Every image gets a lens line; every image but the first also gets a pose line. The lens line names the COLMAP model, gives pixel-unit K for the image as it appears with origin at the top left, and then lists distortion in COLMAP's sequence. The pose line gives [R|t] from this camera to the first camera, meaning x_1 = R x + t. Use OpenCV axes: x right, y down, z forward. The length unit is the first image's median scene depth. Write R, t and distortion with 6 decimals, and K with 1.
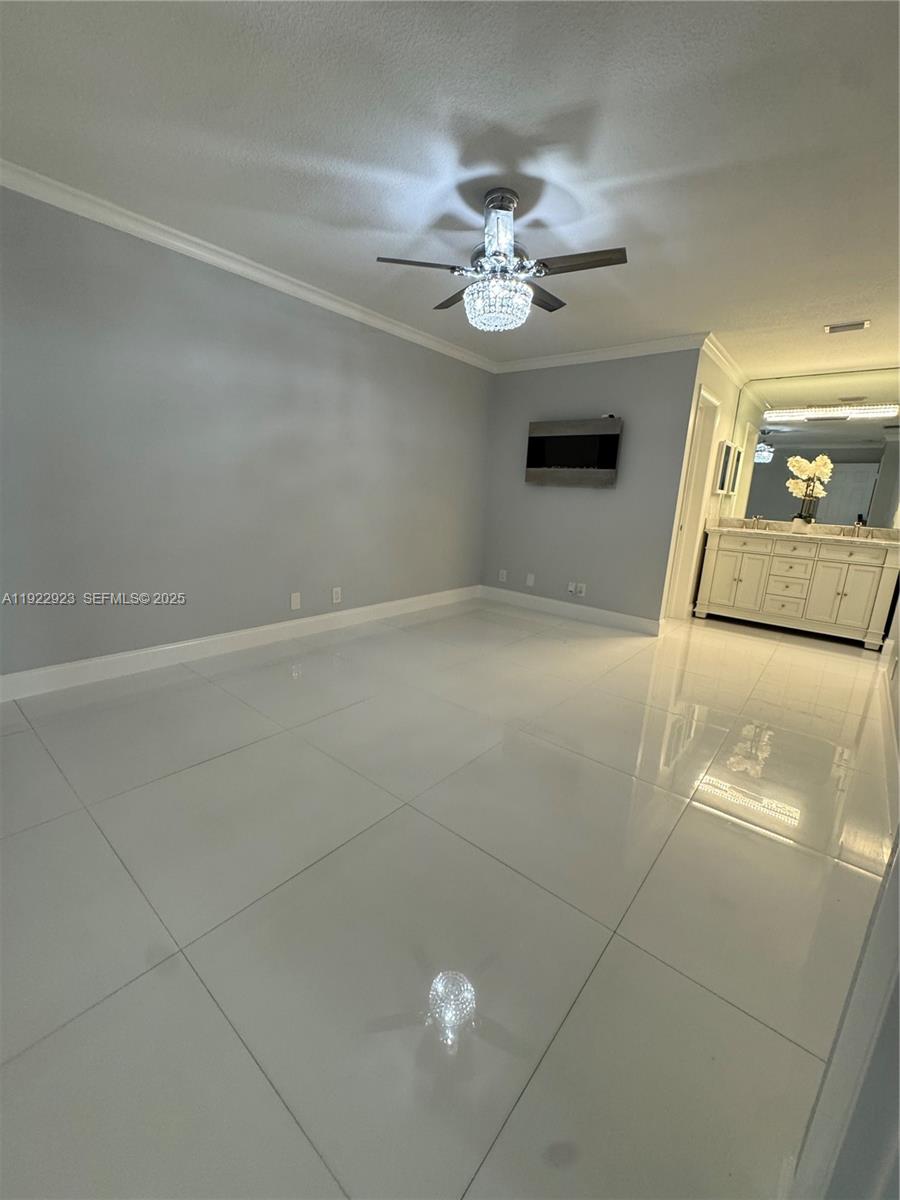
lens RADIAL K [[479.6, 0, 448.6], [0, 479.6, 598.8], [0, 0, 1]] dist [-0.005937, 0.000011]
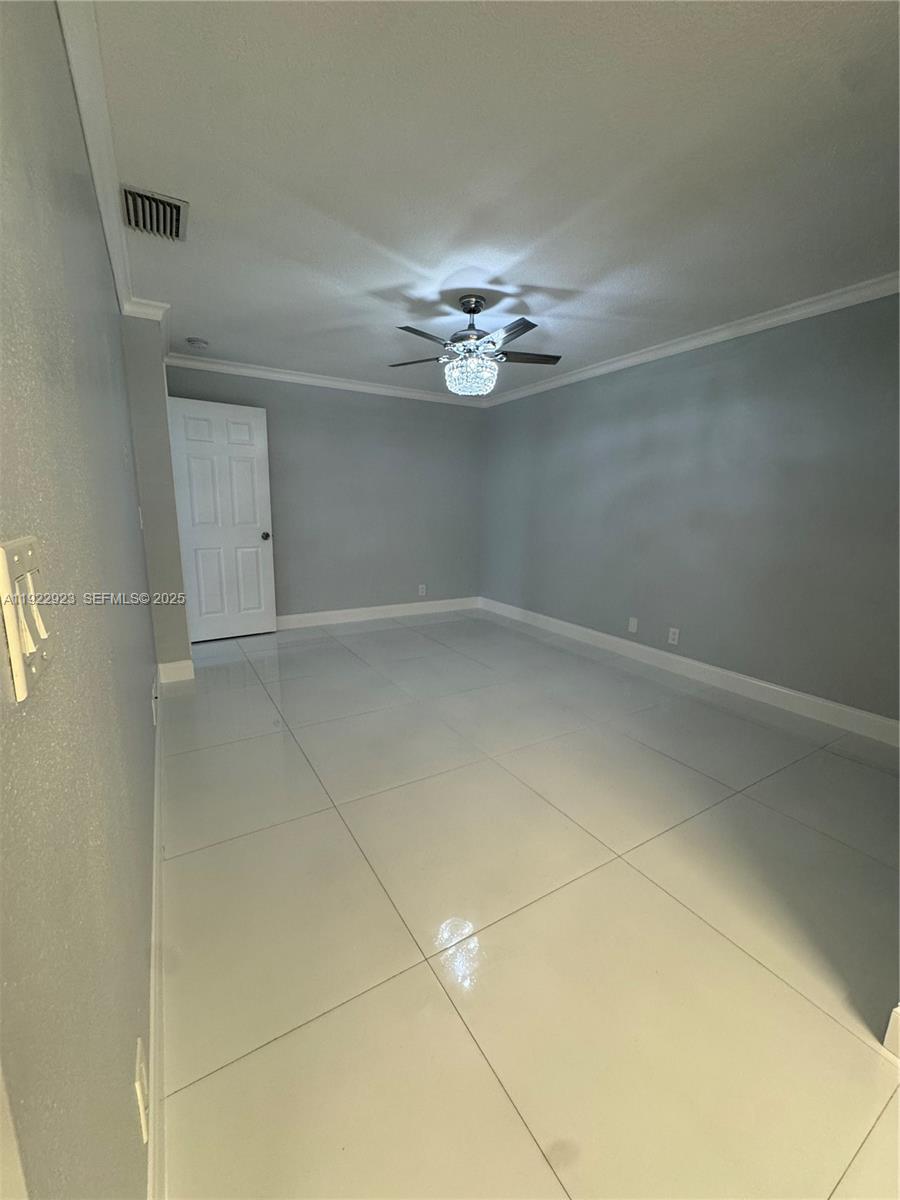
lens RADIAL K [[479.6, 0, 448.6], [0, 479.6, 598.8], [0, 0, 1]] dist [-0.005937, 0.000011]
pose [[-0.324536, 0.121421, -0.938048, 0.996027], [-0.244050, 0.947398, 0.207066, -0.207683], [0.913847, 0.296131, -0.277832, 1.046166]]
